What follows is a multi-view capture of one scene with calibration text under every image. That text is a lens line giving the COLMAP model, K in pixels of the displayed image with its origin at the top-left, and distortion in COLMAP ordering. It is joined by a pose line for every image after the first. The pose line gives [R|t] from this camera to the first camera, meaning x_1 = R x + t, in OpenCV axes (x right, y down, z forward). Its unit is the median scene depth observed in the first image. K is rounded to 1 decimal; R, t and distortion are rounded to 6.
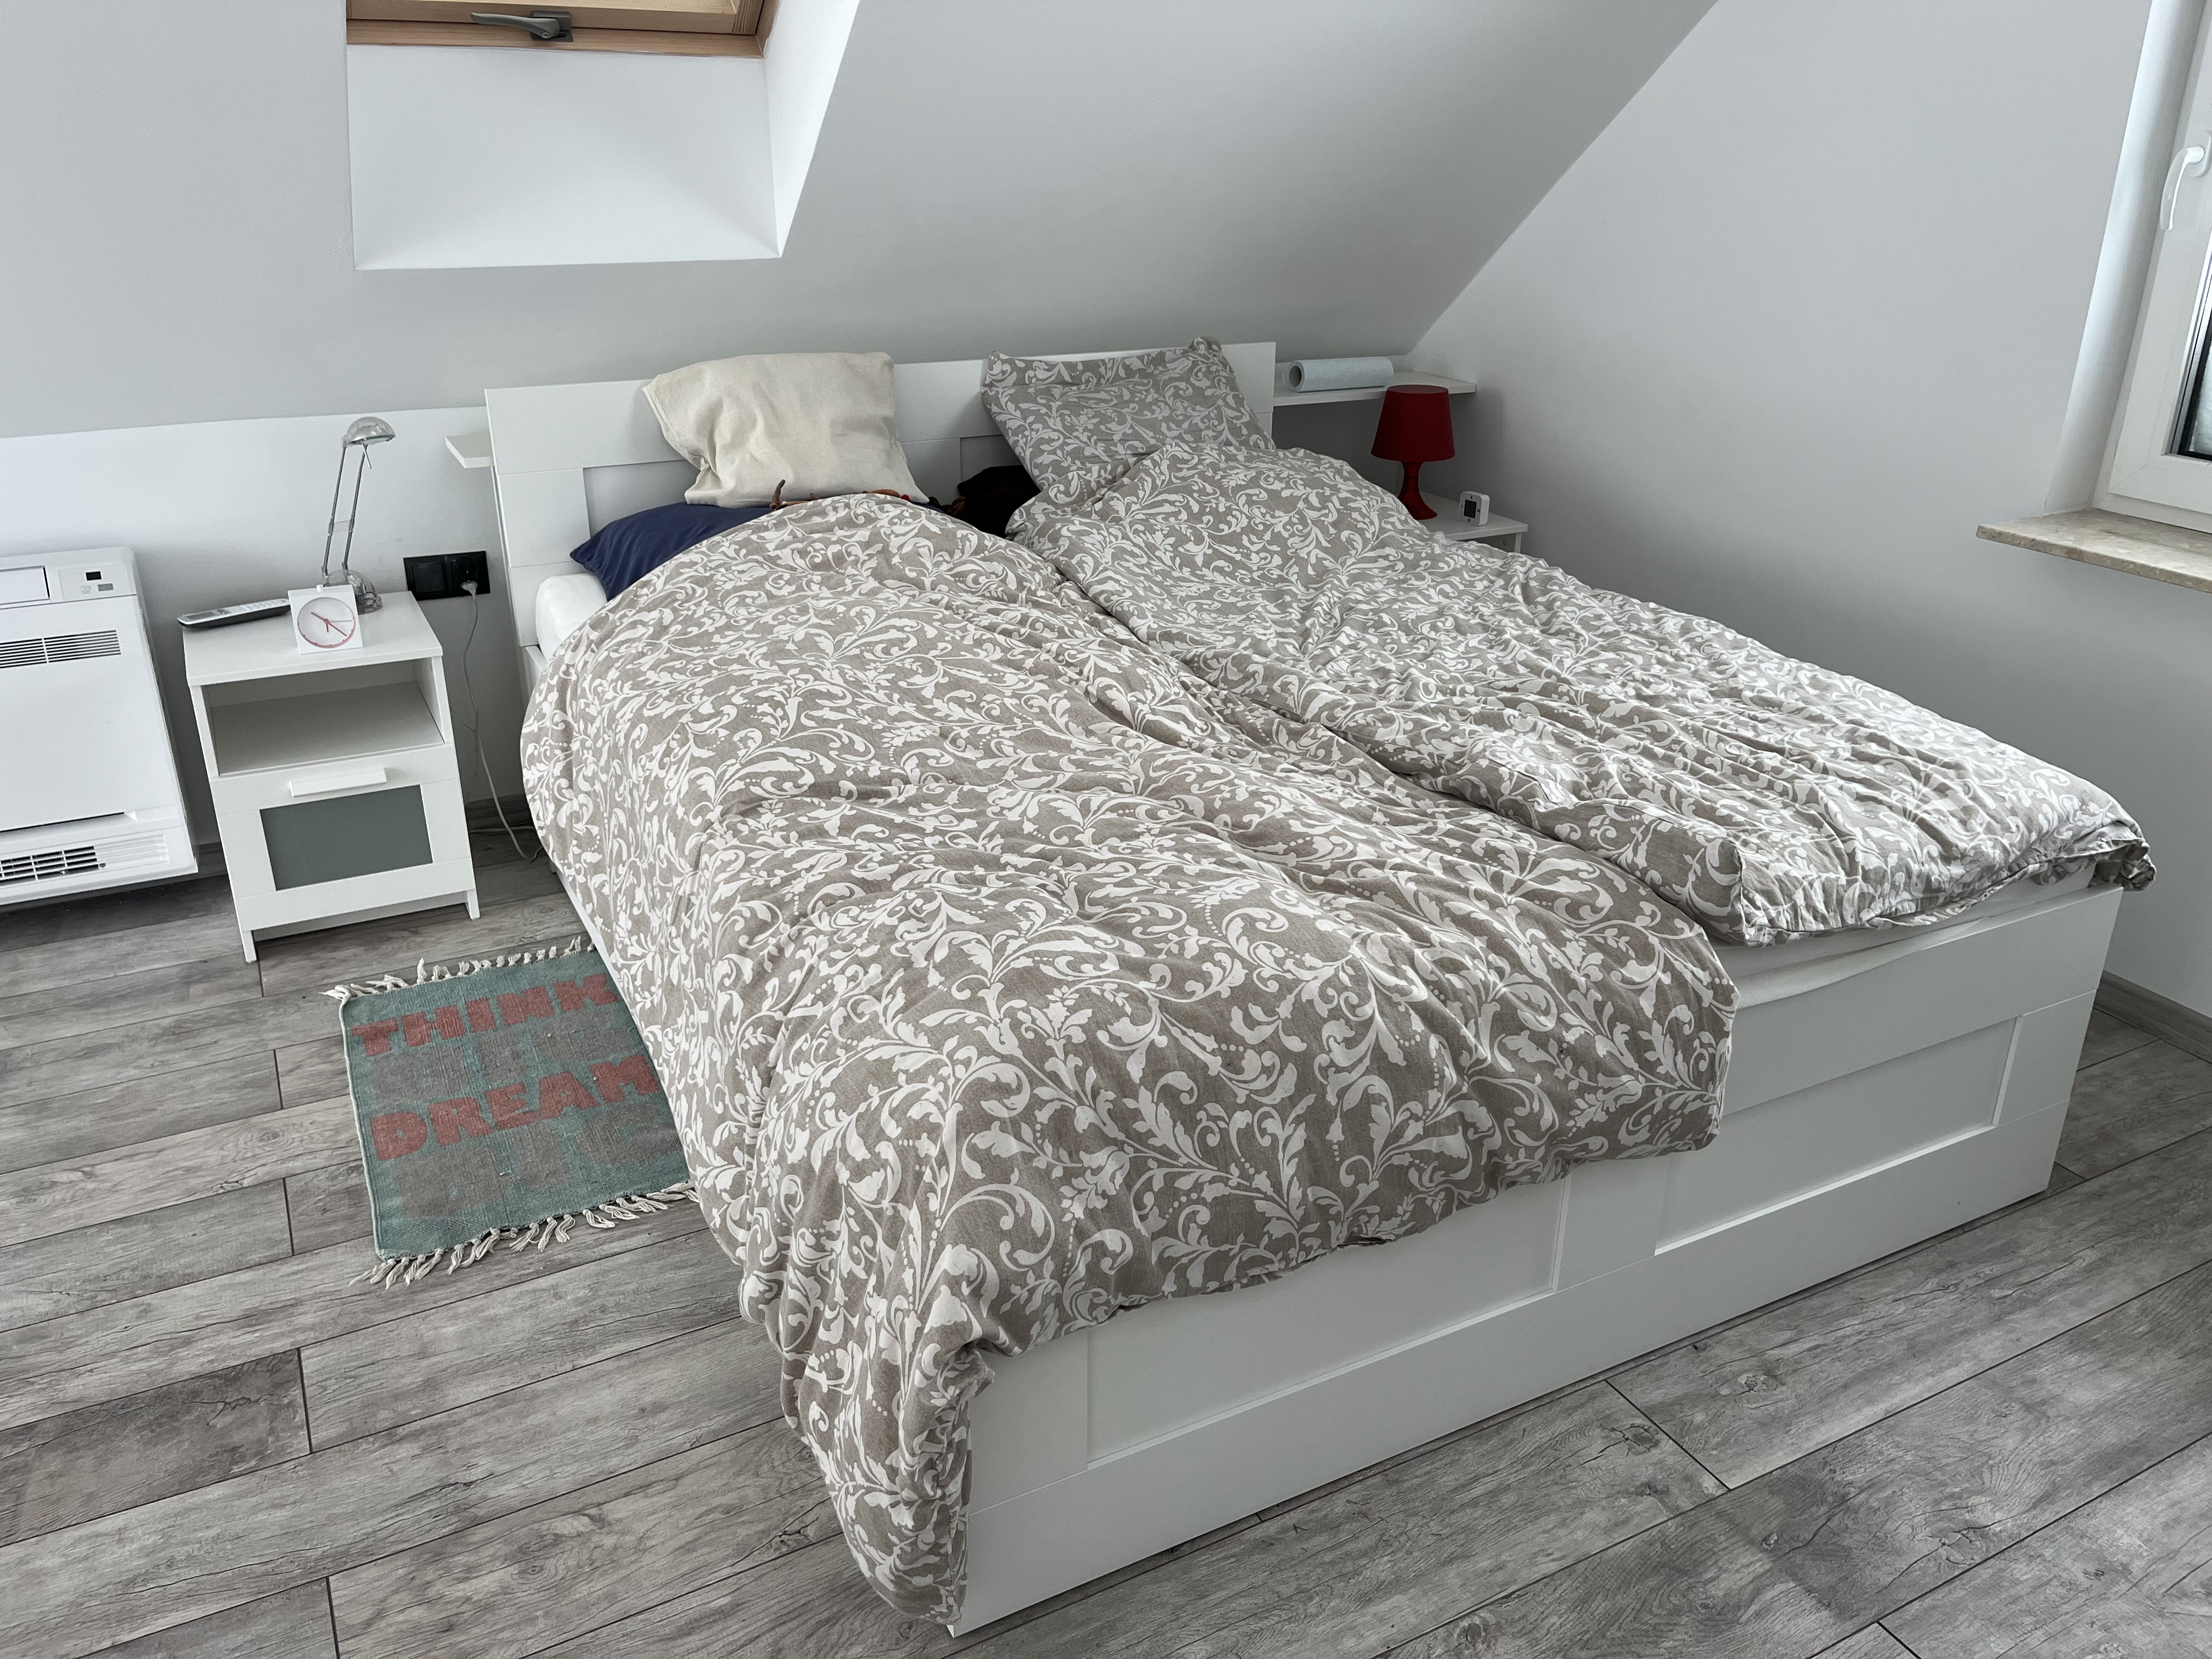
lens RADIAL K [[1658.8, 0, 1088.2], [0, 1658.8, 819.2], [0, 0, 1]] dist [0.069445, -0.086649]
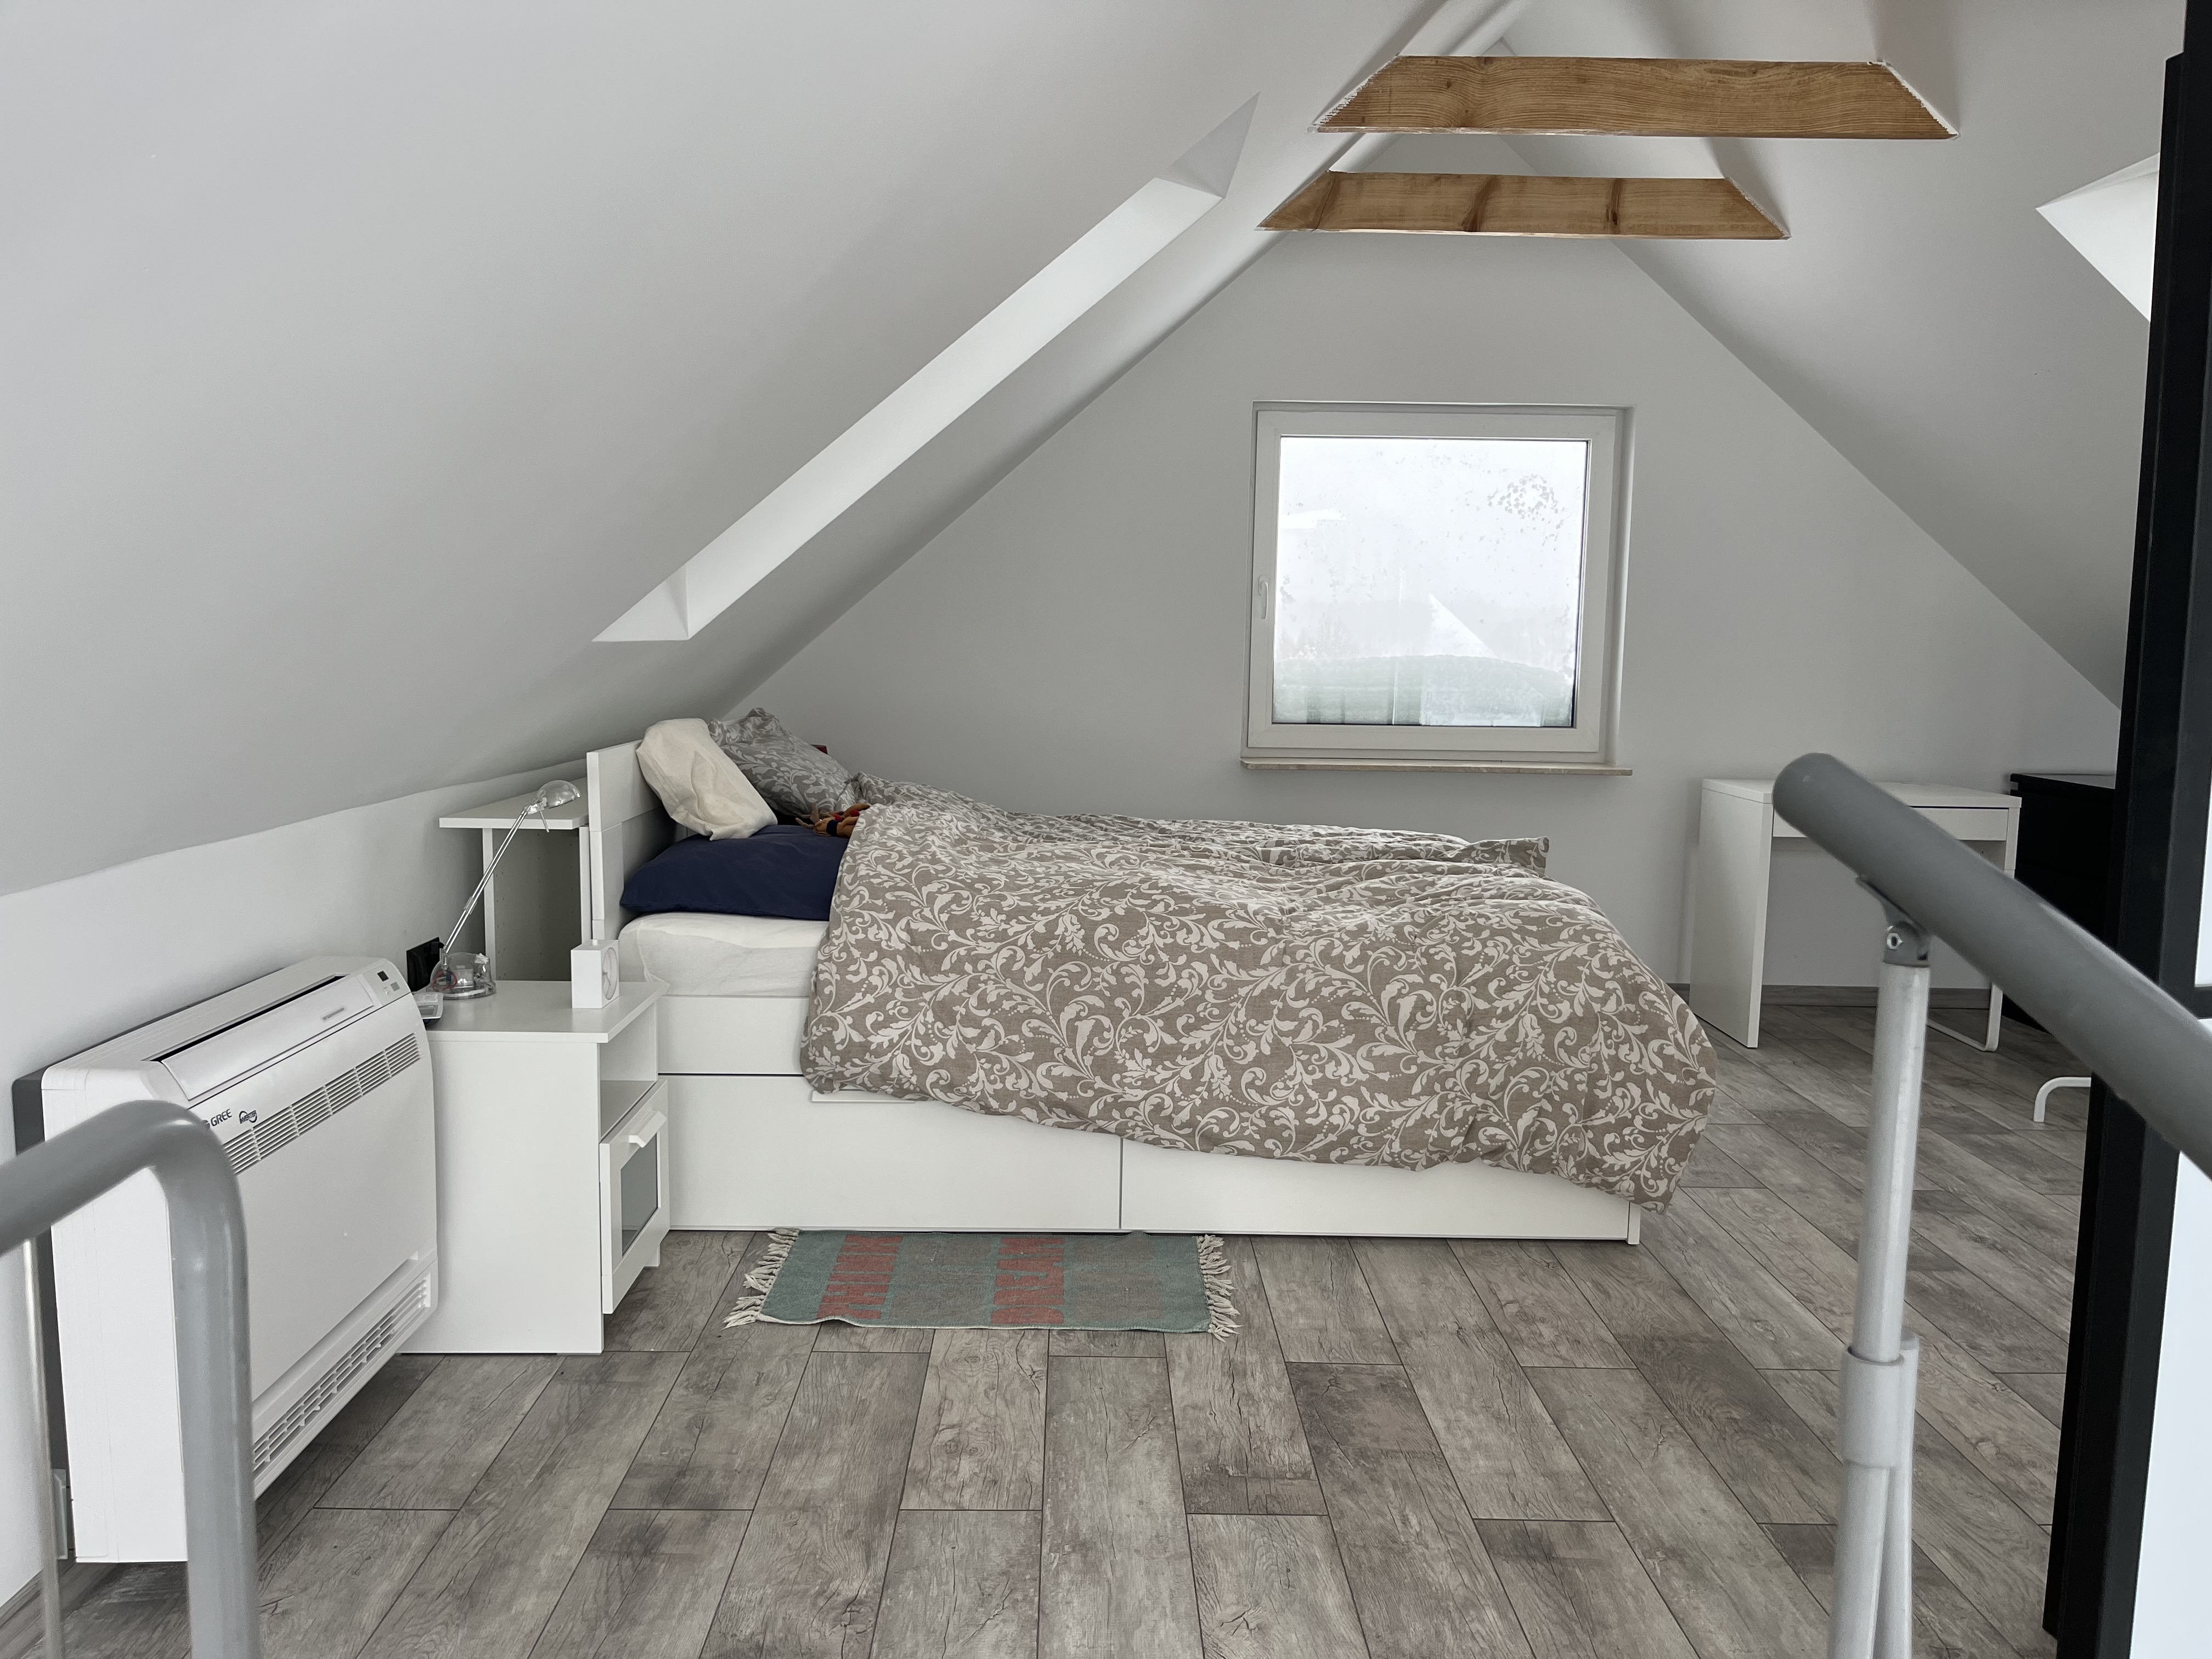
lens RADIAL K [[1658.8, 0, 1088.2], [0, 1658.8, 819.2], [0, 0, 1]] dist [0.069445, -0.086649]
pose [[0.447179, -0.091381, 0.889764, -1.651703], [0.332566, 0.940437, -0.070556, -0.051602], [-0.830320, 0.327457, 0.450934, 0.375084]]
